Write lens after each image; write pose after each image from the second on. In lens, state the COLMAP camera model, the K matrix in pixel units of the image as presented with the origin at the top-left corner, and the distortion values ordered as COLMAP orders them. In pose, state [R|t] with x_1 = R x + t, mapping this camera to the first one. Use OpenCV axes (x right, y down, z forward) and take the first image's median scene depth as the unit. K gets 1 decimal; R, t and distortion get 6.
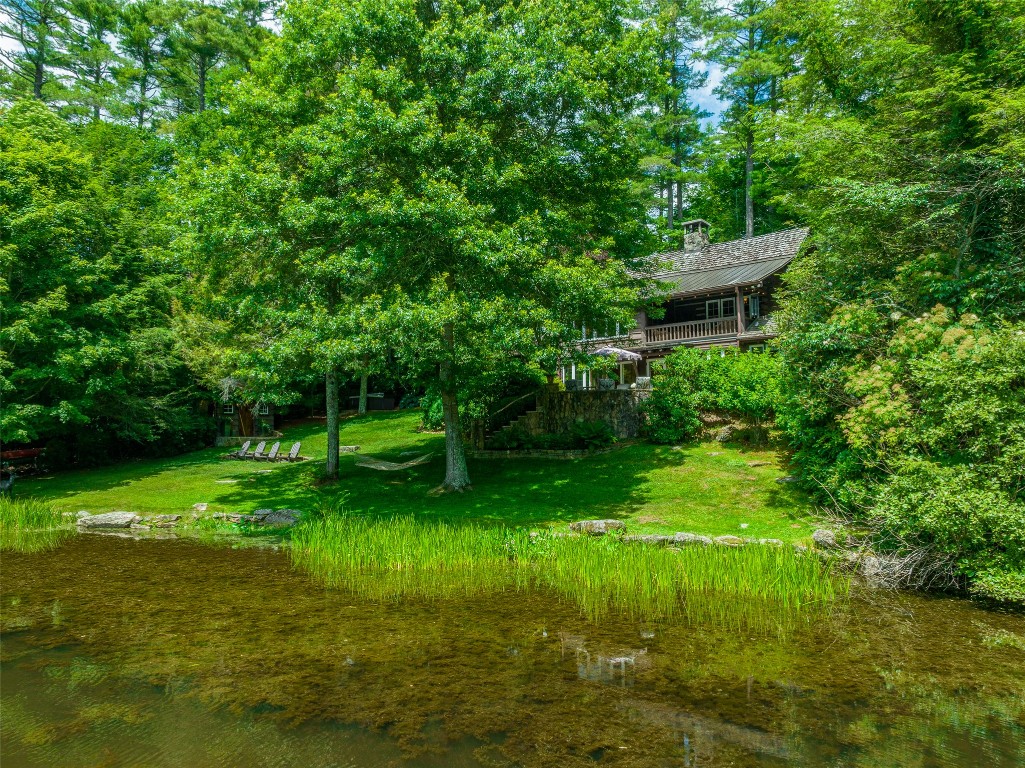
lens RADIAL K [[719.0, 0, 510.8], [0, 719.0, 385.9], [0, 0, 1]] dist [-0.040016, -0.000757]
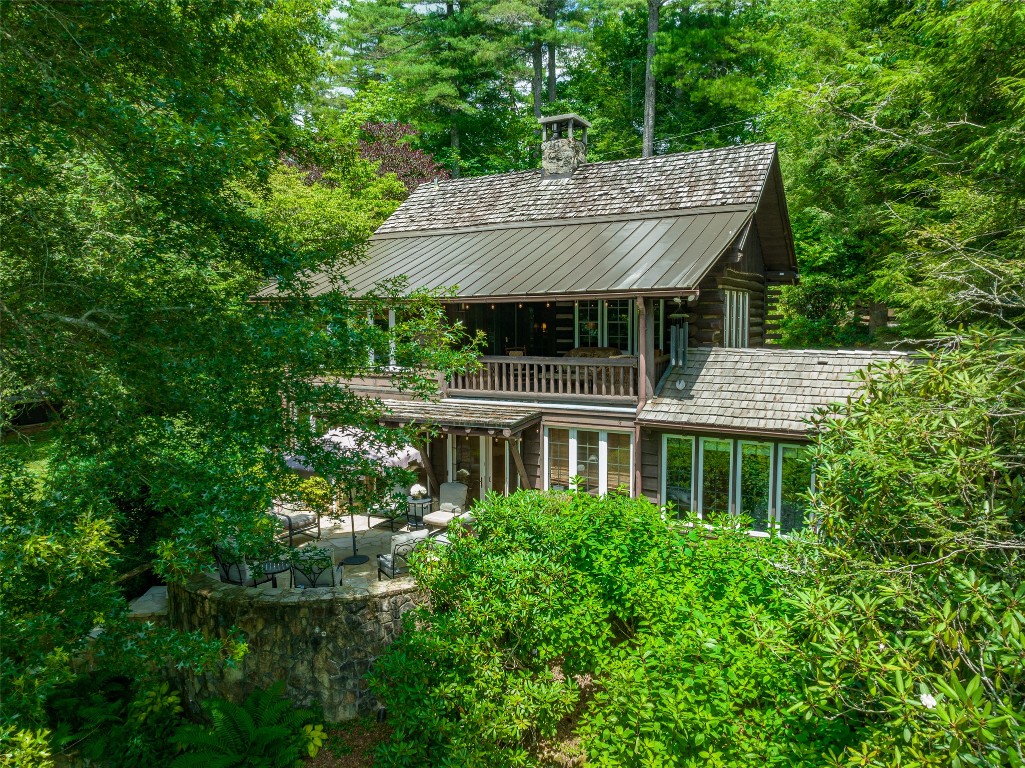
lens RADIAL K [[719.0, 0, 513.6], [0, 719.0, 380.2], [0, 0, 1]] dist [-0.040016, -0.000757]
pose [[0.986641, -0.013584, 0.162344, 0.189947], [-0.013109, 0.986667, 0.162226, -0.176021], [-0.162383, -0.162187, 0.973307, 0.652856]]
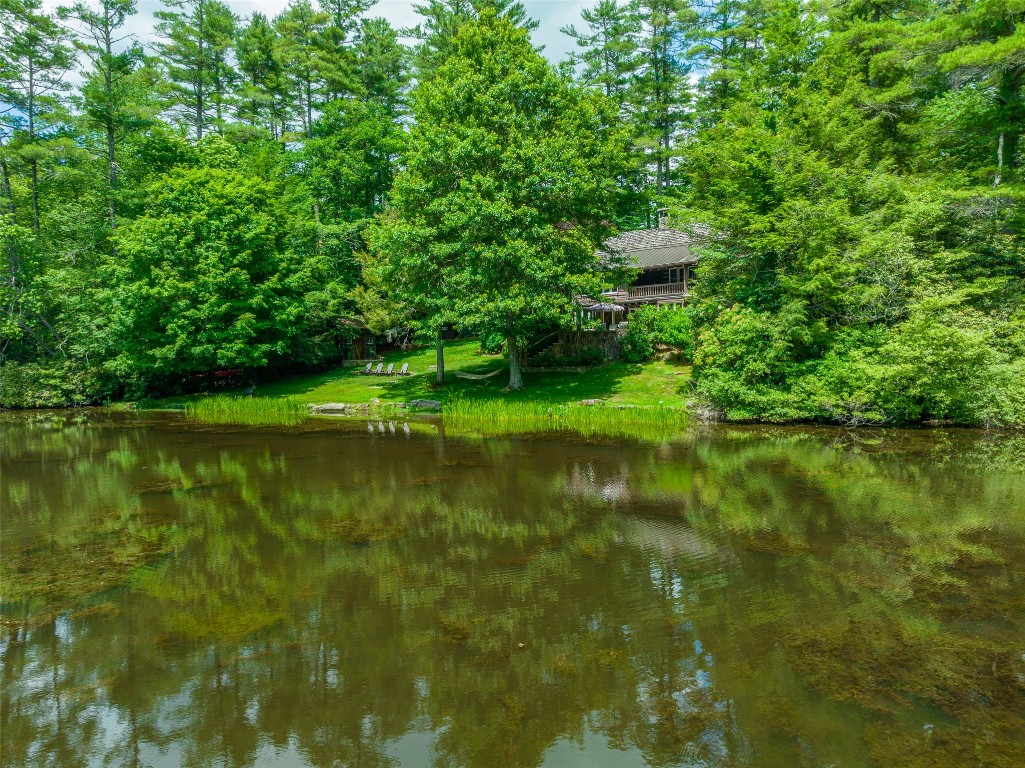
lens RADIAL K [[719.0, 0, 509.9], [0, 719.0, 384.1], [0, 0, 1]] dist [-0.040016, -0.000757]
pose [[0.999690, -0.010193, -0.022706, -0.044089], [0.012706, 0.993465, 0.113426, -0.065141], [0.021401, -0.113679, 0.993287, -0.708279]]
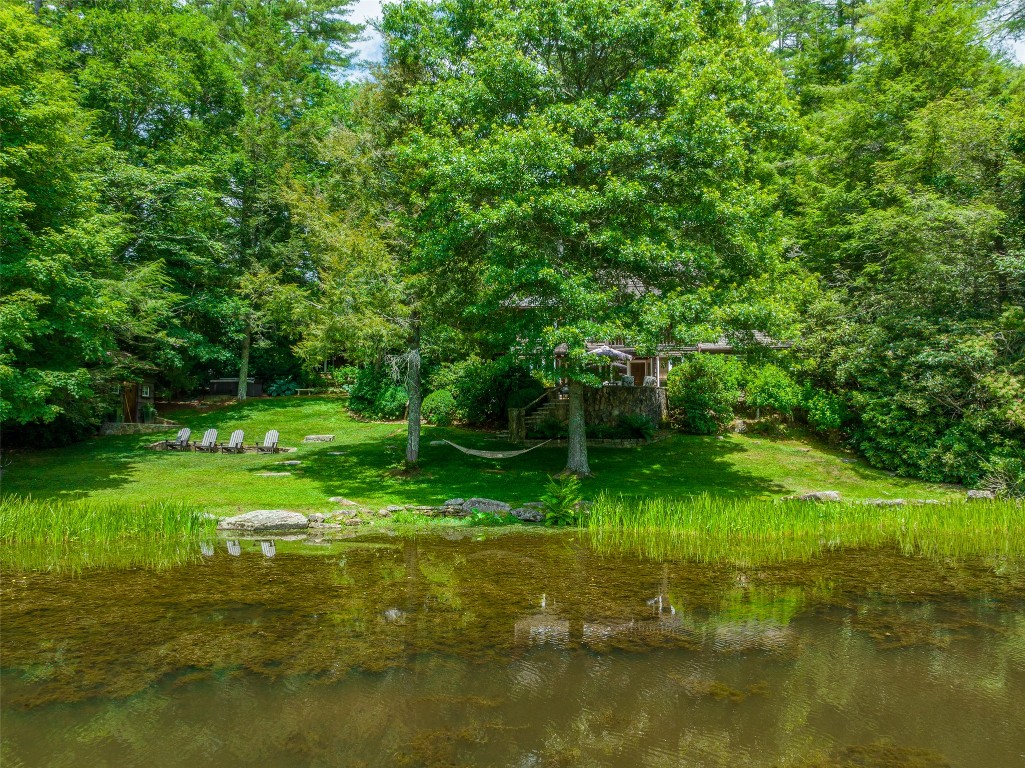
lens RADIAL K [[719.0, 0, 513.2], [0, 719.0, 383.7], [0, 0, 1]] dist [-0.040016, -0.000757]
pose [[0.857494, 0.046456, 0.512392, -0.626145], [-0.045100, 0.998869, -0.015088, 0.028037], [-0.512513, -0.010171, 0.858619, 0.138101]]
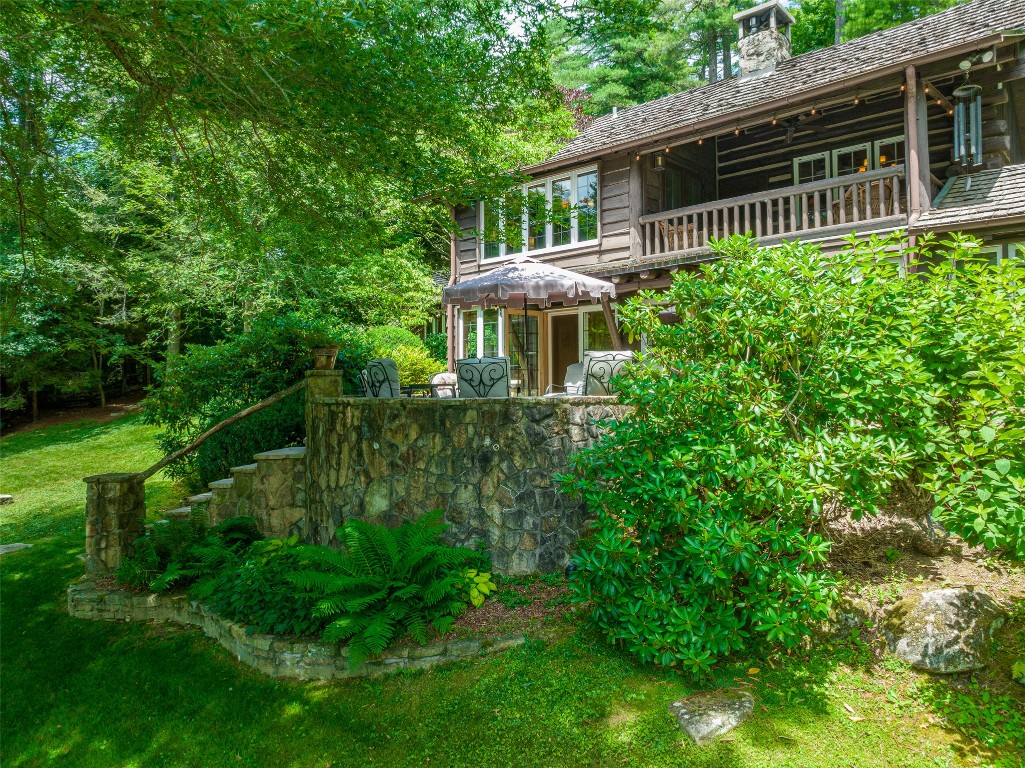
lens RADIAL K [[719.0, 0, 513.1], [0, 719.0, 379.3], [0, 0, 1]] dist [-0.040016, -0.000757]
pose [[0.998536, 0.000280, -0.054093, 0.171636], [0.002658, 0.998524, 0.054244, -0.018253], [0.054029, -0.054308, 0.997061, 0.740547]]
